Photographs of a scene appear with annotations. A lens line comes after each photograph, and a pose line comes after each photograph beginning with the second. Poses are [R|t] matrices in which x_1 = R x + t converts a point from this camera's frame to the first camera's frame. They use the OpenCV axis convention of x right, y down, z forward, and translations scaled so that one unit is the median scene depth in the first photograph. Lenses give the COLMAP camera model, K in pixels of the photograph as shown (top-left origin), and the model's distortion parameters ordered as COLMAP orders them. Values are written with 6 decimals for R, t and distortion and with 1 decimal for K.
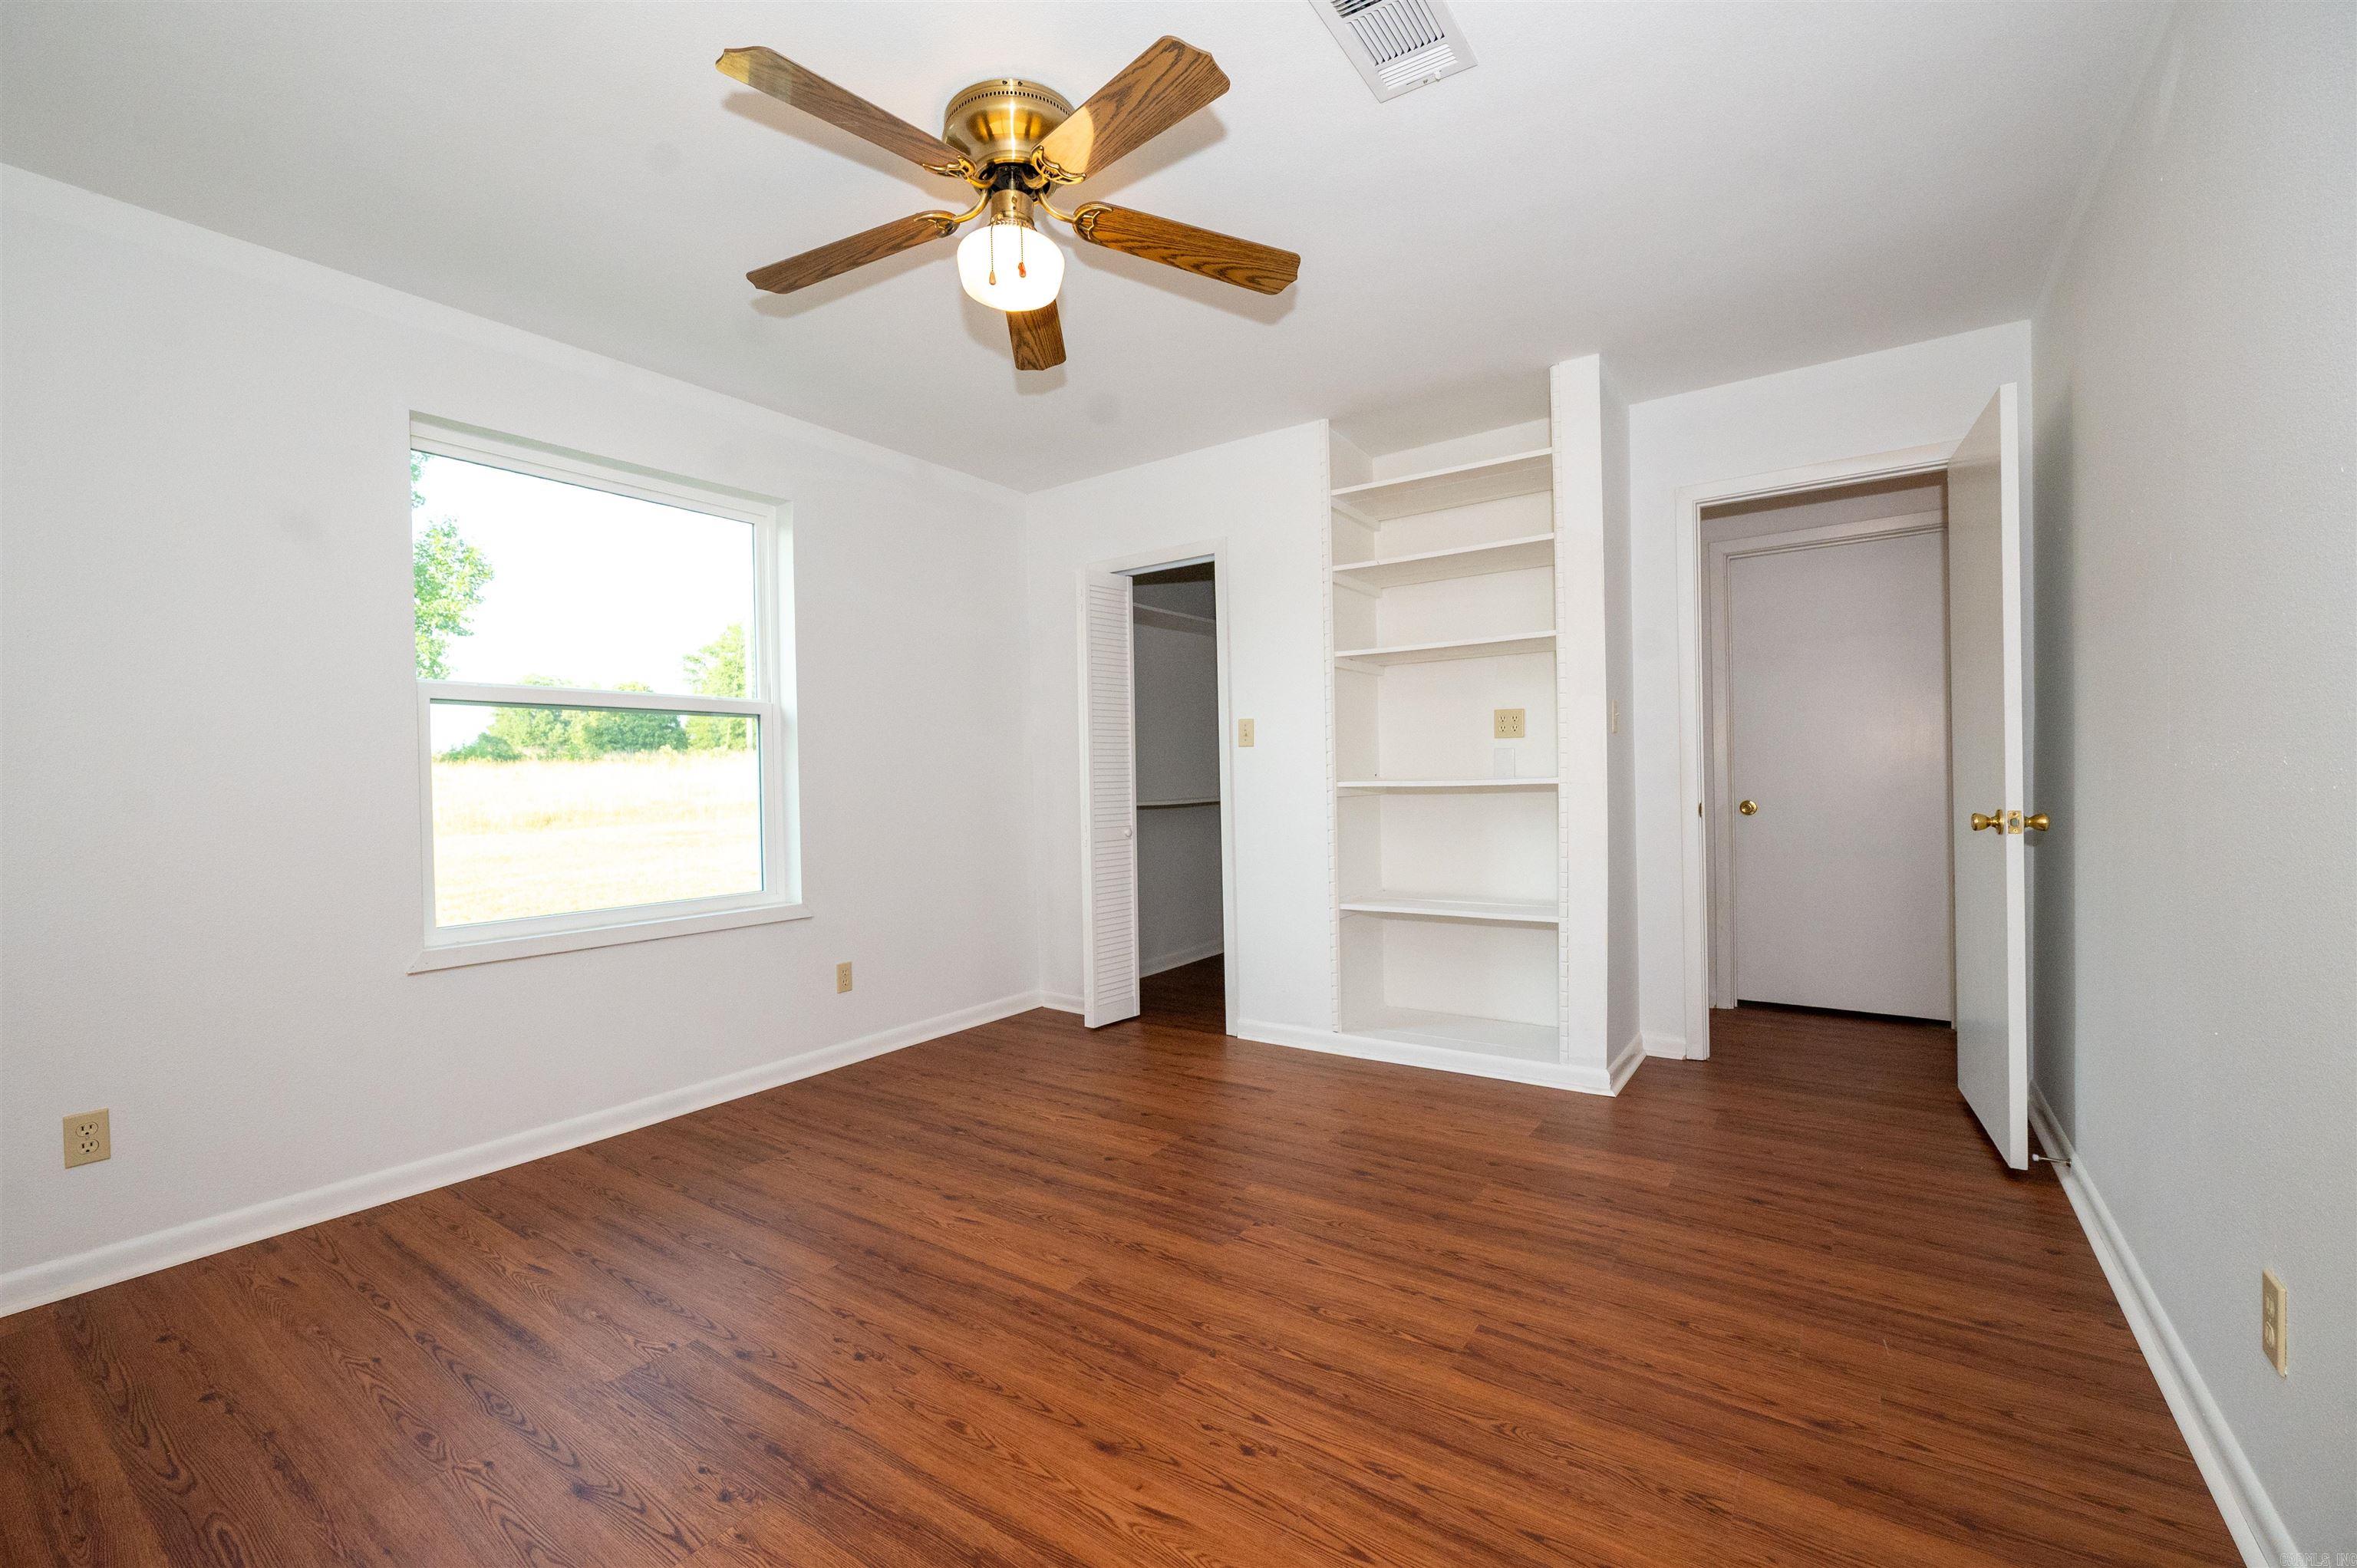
lens RADIAL K [[990.2, 0, 1137.2], [0, 990.2, 787.6], [0, 0, 1]] dist [-0.002039, -0.000022]
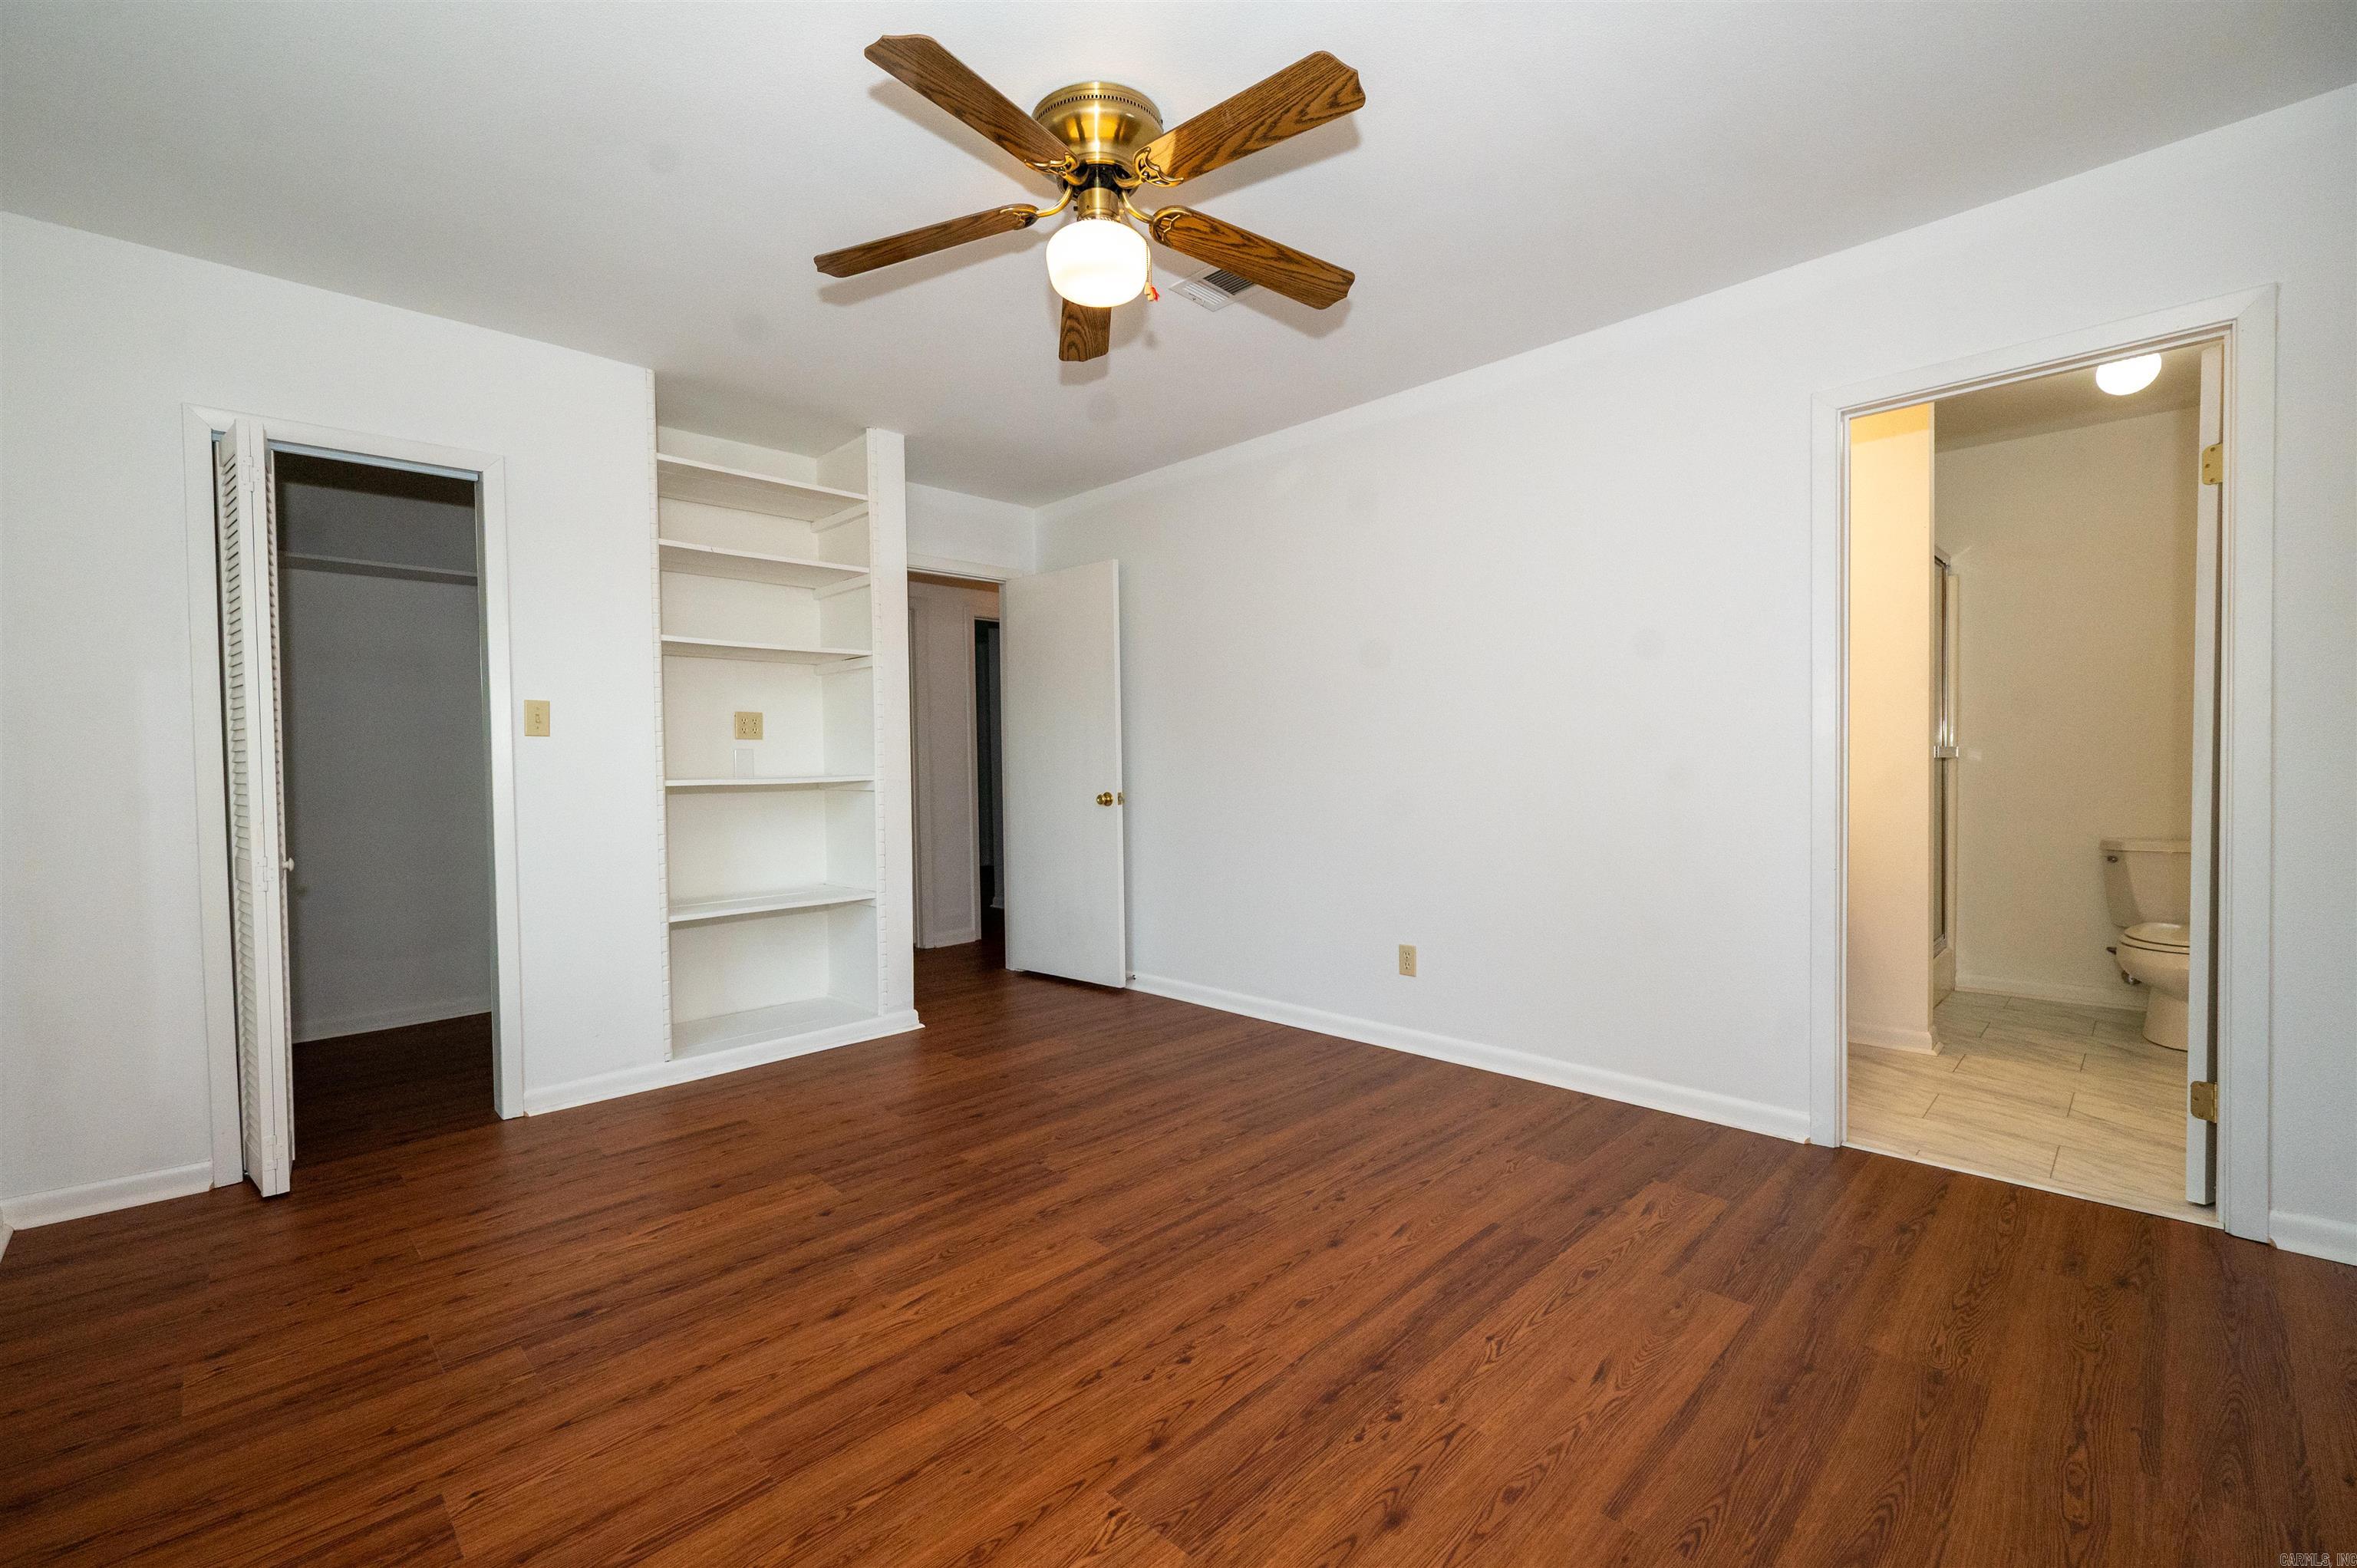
lens RADIAL K [[990.2, 0, 1137.2], [0, 990.2, 787.6], [0, 0, 1]] dist [-0.002039, -0.000022]
pose [[0.179178, -0.006438, 0.983796, -1.052202], [0.020787, 0.999780, 0.002757, 0.012279], [-0.983597, 0.019956, 0.179272, 0.735635]]
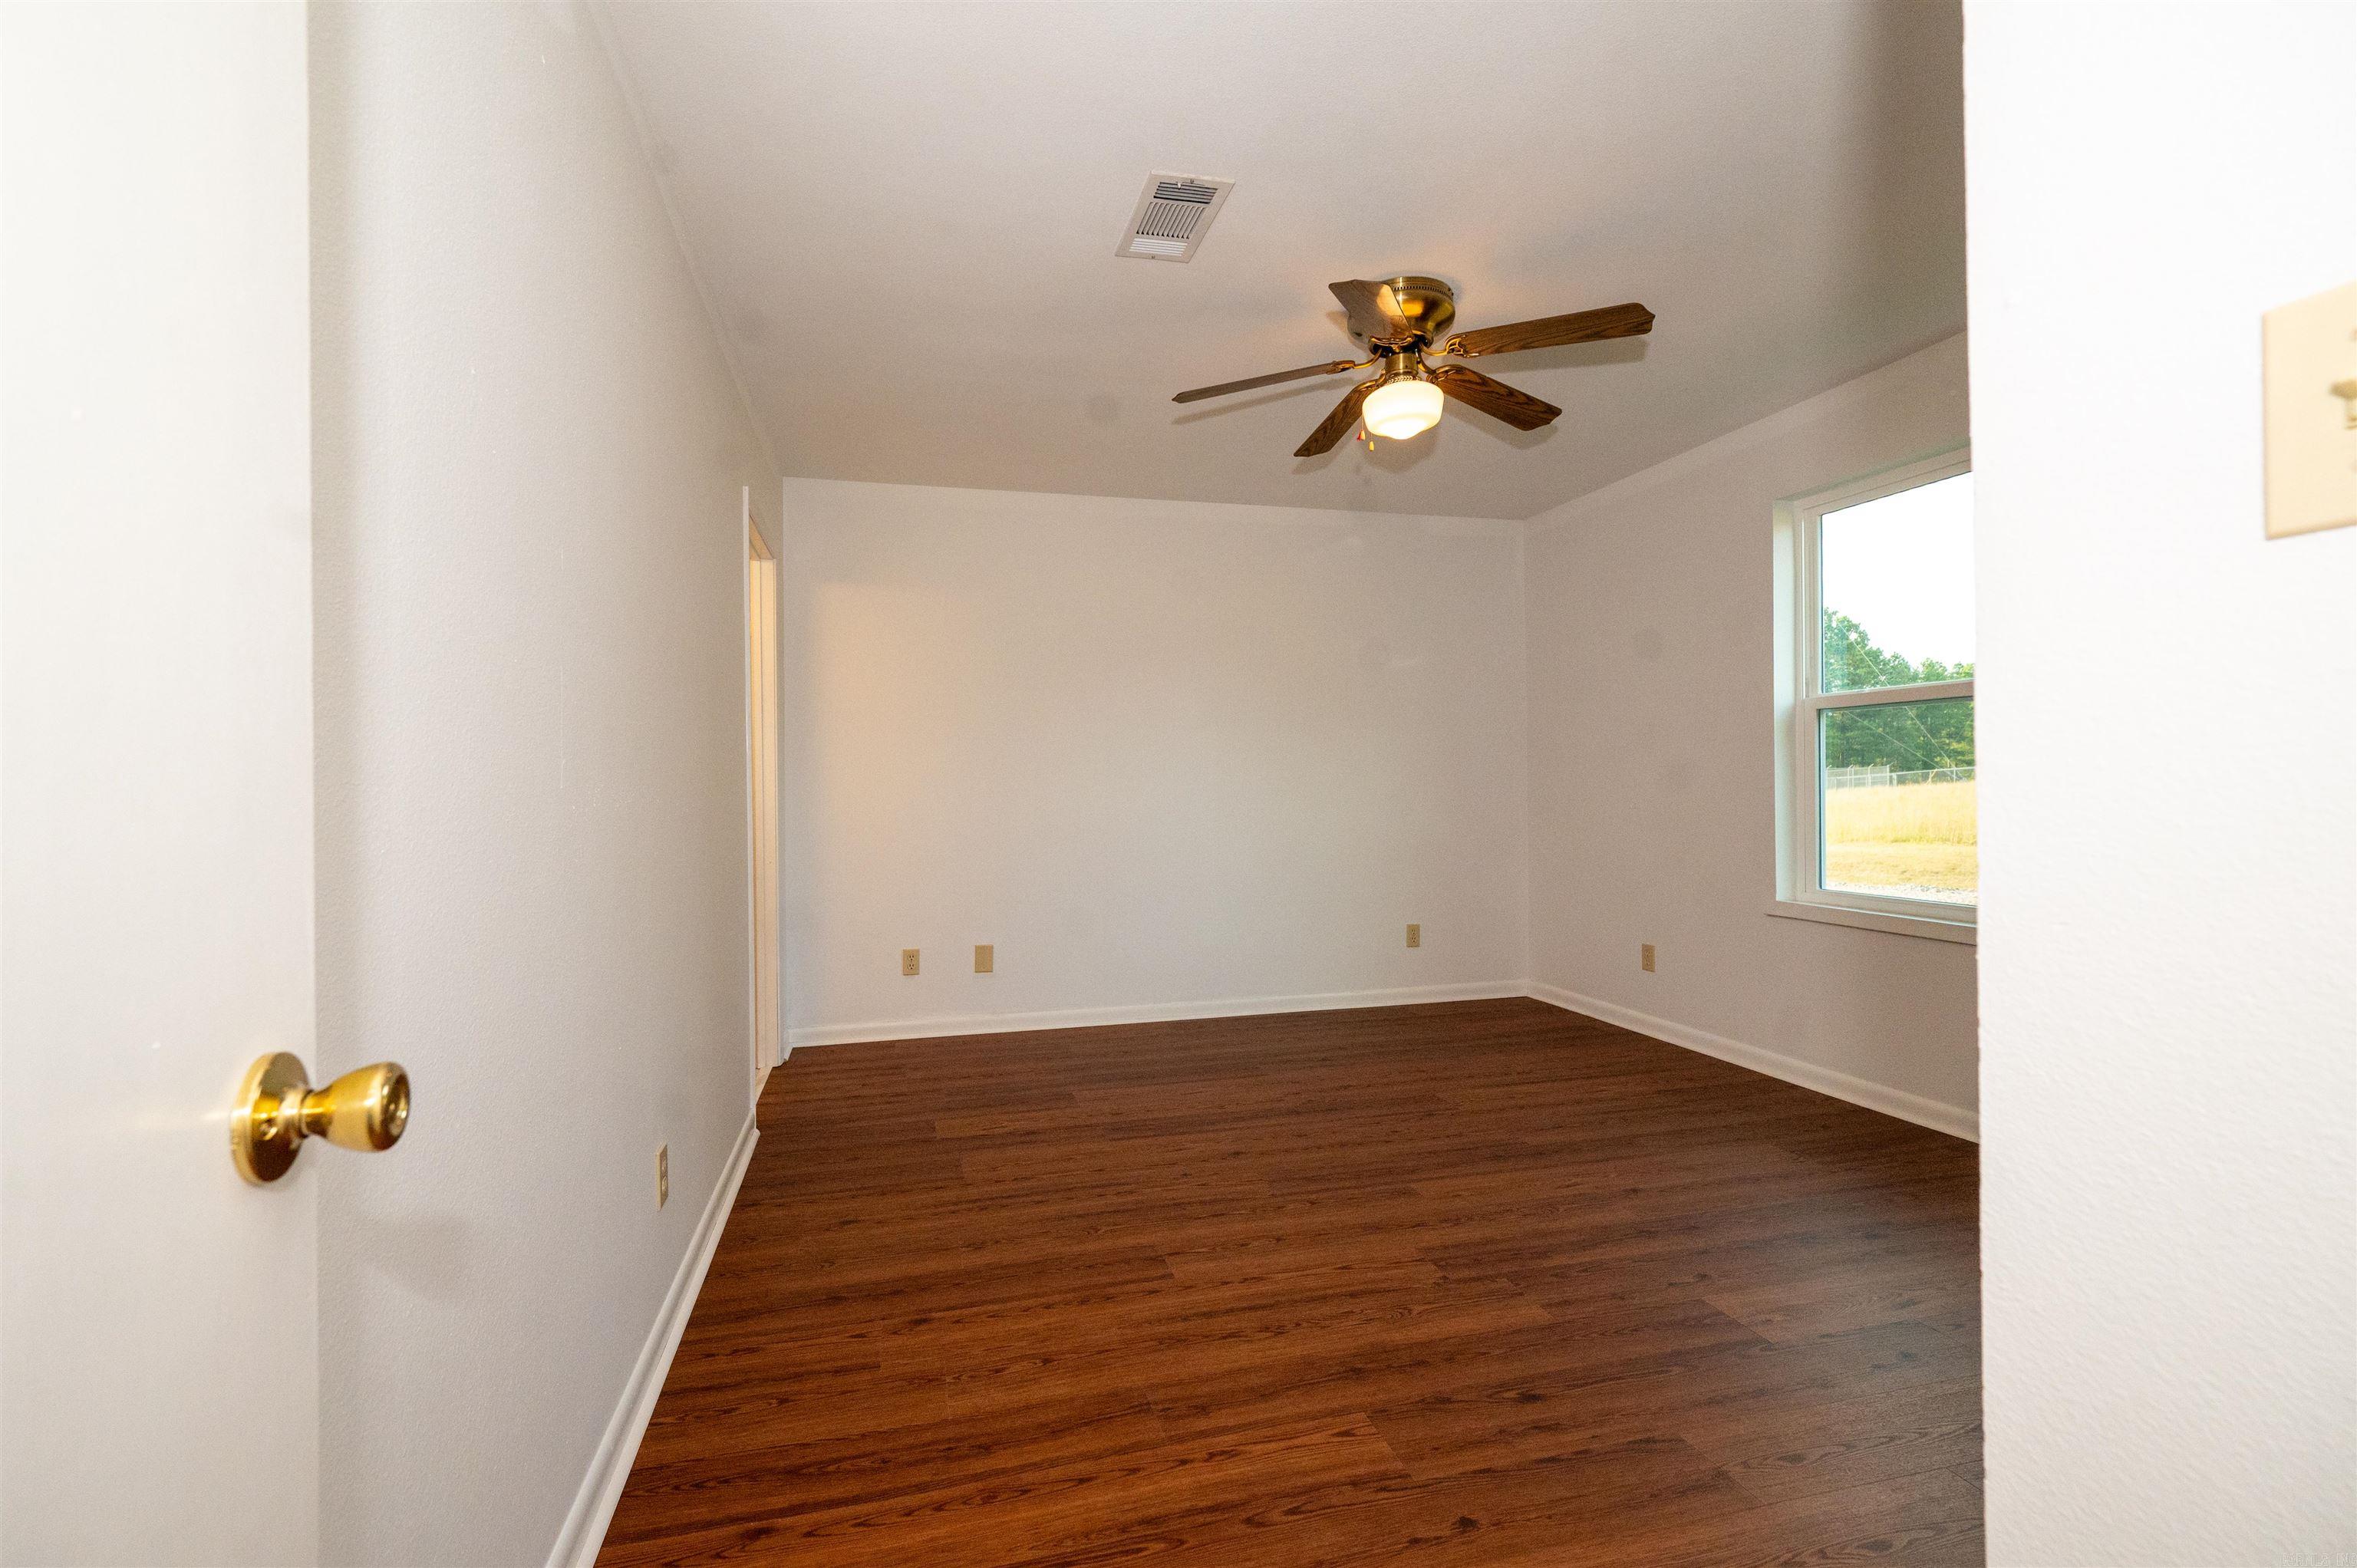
lens RADIAL K [[990.2, 0, 1137.2], [0, 990.2, 787.6], [0, 0, 1]] dist [-0.002039, -0.000022]
pose [[-0.645001, 0.024691, -0.763782, 1.075612], [0.016258, 0.999695, 0.018588, -0.036925], [0.764008, -0.000428, -0.645206, 1.489072]]
